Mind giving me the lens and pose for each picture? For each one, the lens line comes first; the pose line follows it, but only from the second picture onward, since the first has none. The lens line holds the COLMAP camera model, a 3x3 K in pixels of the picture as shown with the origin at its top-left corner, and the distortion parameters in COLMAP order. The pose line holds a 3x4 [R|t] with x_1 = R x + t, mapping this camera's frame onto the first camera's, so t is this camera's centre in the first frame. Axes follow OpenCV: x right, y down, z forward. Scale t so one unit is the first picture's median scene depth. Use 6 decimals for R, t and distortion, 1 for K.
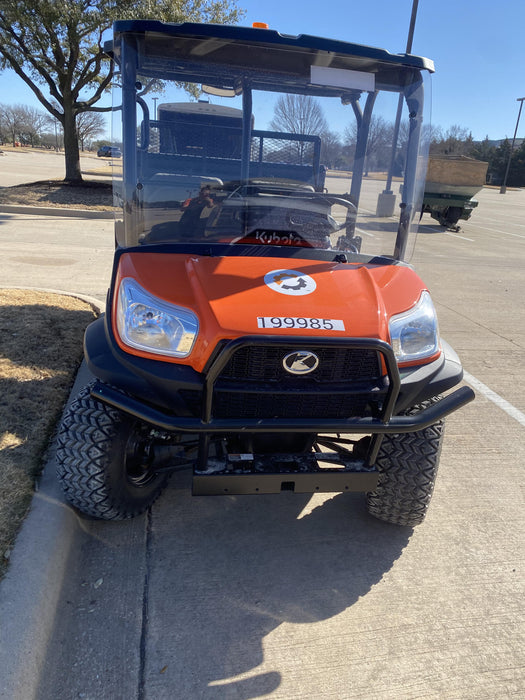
lens RADIAL K [[537.9, 0, 262.5], [0, 537.9, 350.0], [0, 0, 1]] dist [0.004801, -0.001110]
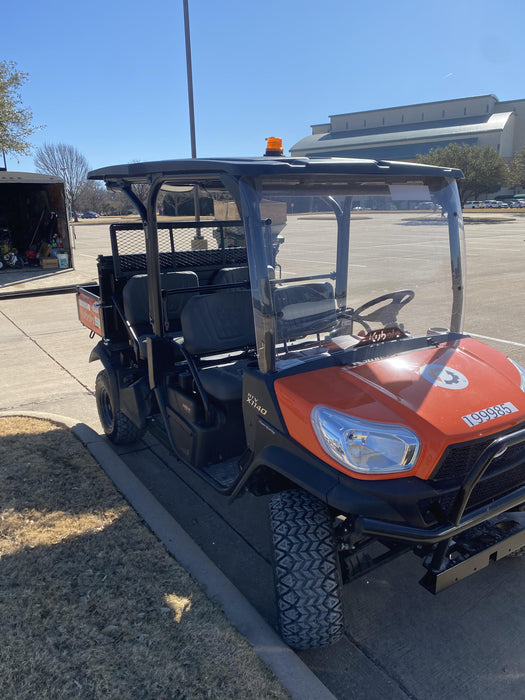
lens RADIAL K [[537.9, 0, 262.5], [0, 537.9, 350.0], [0, 0, 1]] dist [0.004801, -0.001110]
pose [[0.915901, -0.187512, 0.354916, -0.609168], [0.212365, 0.976665, -0.032033, -0.199326], [-0.340628, 0.104710, 0.934349, 0.057645]]
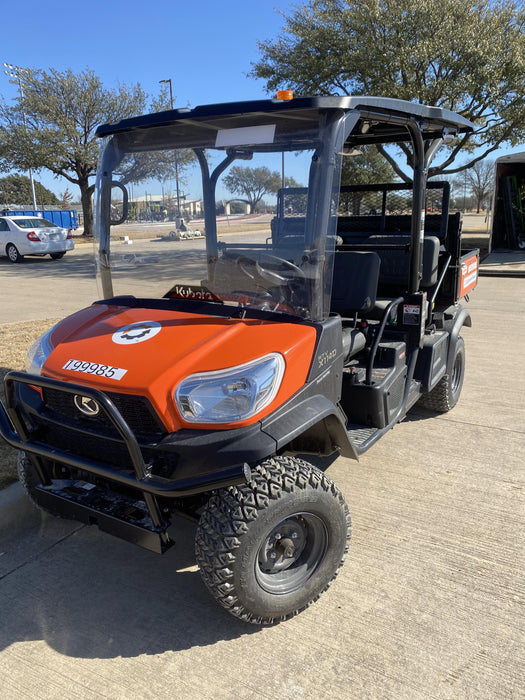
lens RADIAL K [[537.9, 0, 262.5], [0, 537.9, 350.0], [0, 0, 1]] dist [0.004801, -0.001110]
pose [[0.754381, 0.069832, -0.652712, 0.834790], [-0.137368, 0.989104, -0.052943, -0.061158], [0.641903, 0.129601, 0.755754, 0.310155]]
